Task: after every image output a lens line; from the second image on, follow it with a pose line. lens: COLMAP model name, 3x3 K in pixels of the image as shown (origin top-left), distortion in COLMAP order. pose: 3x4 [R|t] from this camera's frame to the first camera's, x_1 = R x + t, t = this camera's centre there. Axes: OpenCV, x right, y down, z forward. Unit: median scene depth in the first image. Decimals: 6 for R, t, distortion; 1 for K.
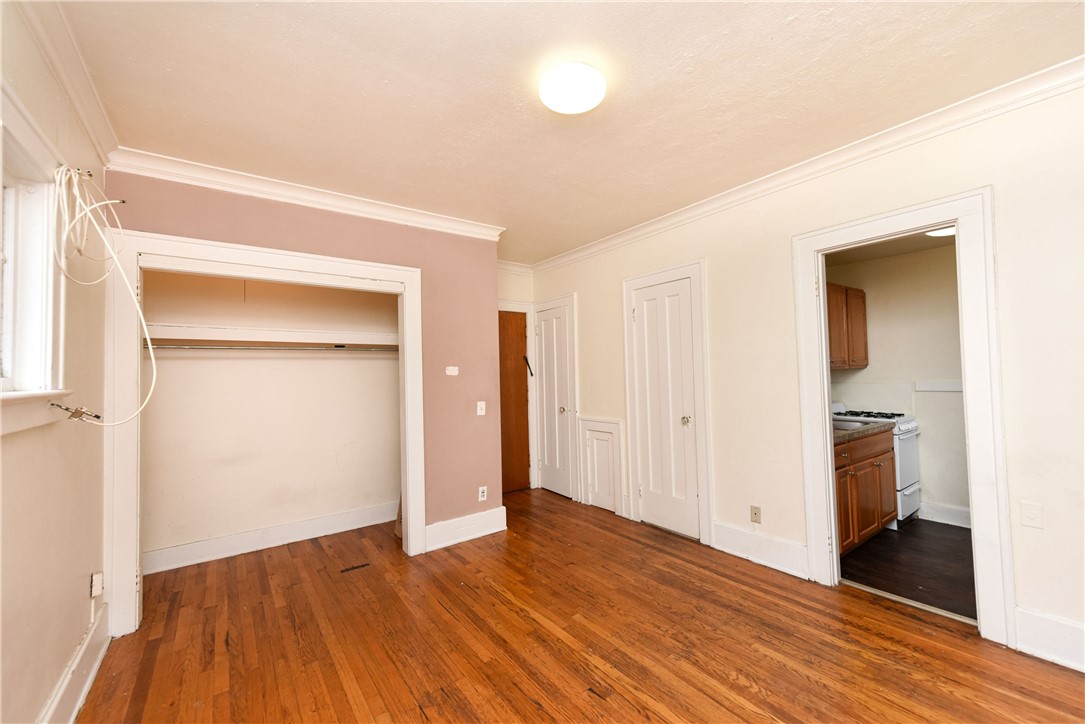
lens RADIAL K [[429.3, 0, 545.5], [0, 429.3, 360.4], [0, 0, 1]] dist [-0.001218, 0.000110]
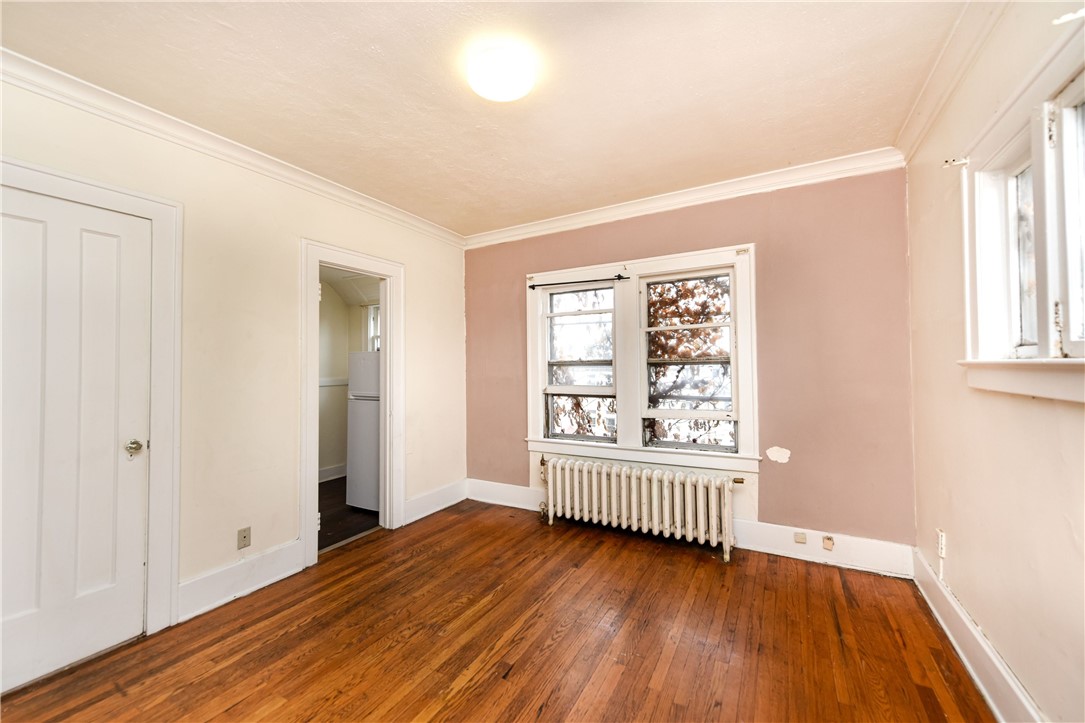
lens RADIAL K [[429.3, 0, 546.4], [0, 429.3, 357.9], [0, 0, 1]] dist [-0.001218, 0.000110]
pose [[-0.404824, 0.042481, 0.913407, -0.649775], [-0.003076, 0.998851, -0.047818, 0.055663], [-0.914389, -0.022168, -0.404228, 0.987231]]
